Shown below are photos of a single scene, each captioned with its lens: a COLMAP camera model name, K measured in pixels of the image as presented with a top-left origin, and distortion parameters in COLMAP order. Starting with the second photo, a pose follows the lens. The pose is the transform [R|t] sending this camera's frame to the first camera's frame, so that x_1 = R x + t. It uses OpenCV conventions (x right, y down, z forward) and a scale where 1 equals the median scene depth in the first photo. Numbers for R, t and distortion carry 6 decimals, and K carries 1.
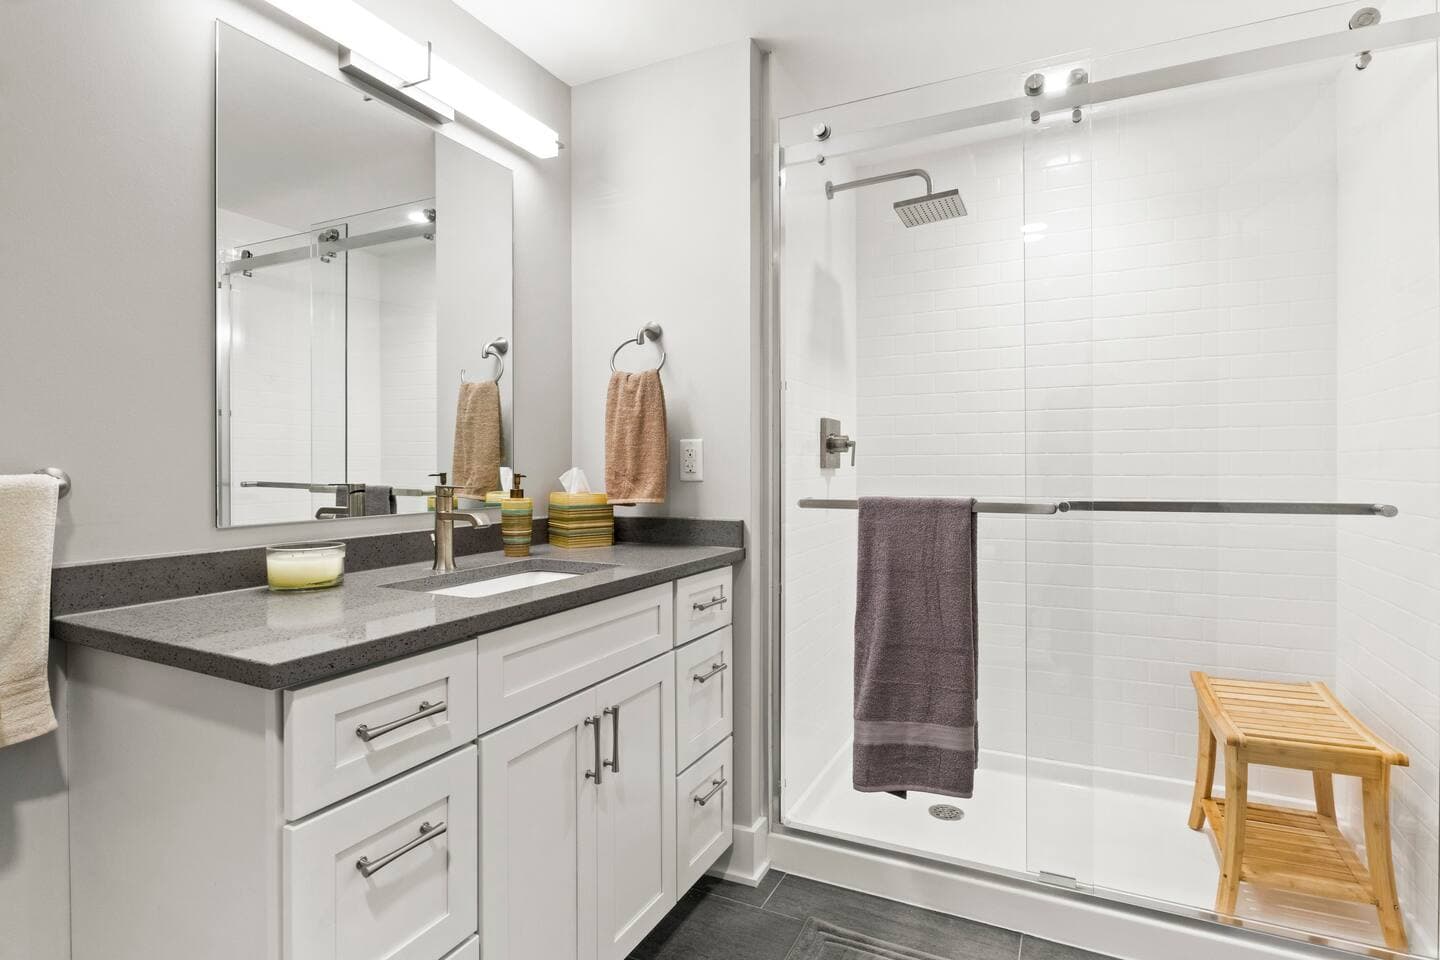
lens RADIAL K [[735.3, 0, 715.5], [0, 735.3, 460.2], [0, 0, 1]] dist [-0.004454, -0.000768]
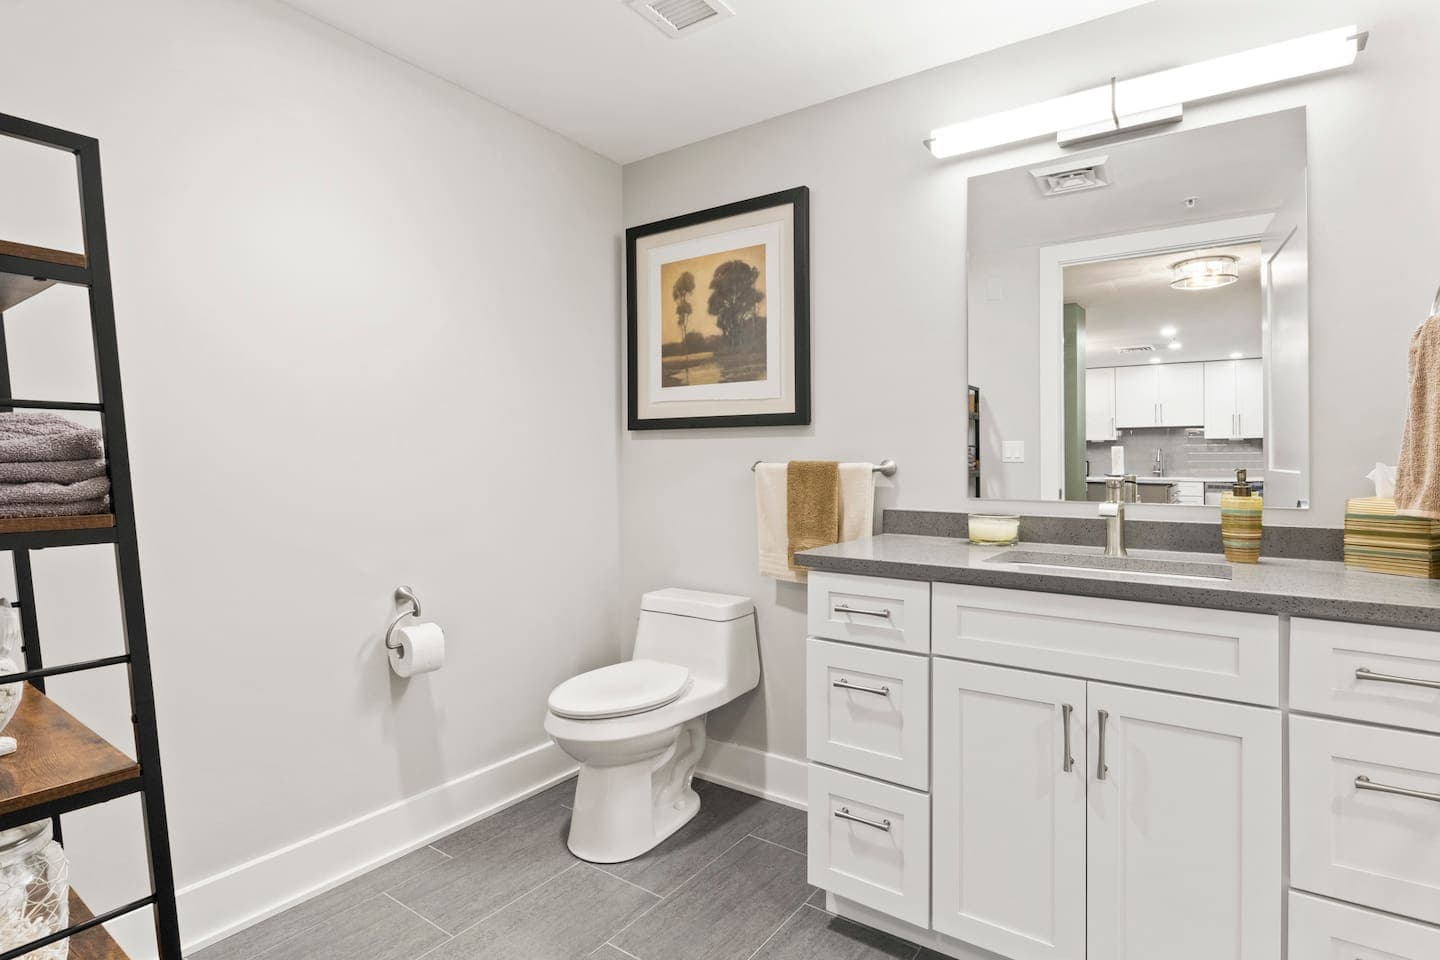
lens RADIAL K [[735.3, 0, 715.5], [0, 735.3, 460.2], [0, 0, 1]] dist [-0.004454, -0.000768]
pose [[-0.156071, 0.001829, -0.987744, 0.812389], [0.007401, 0.999972, 0.000682, 0.001667], [0.987718, -0.007204, -0.156080, 0.585445]]
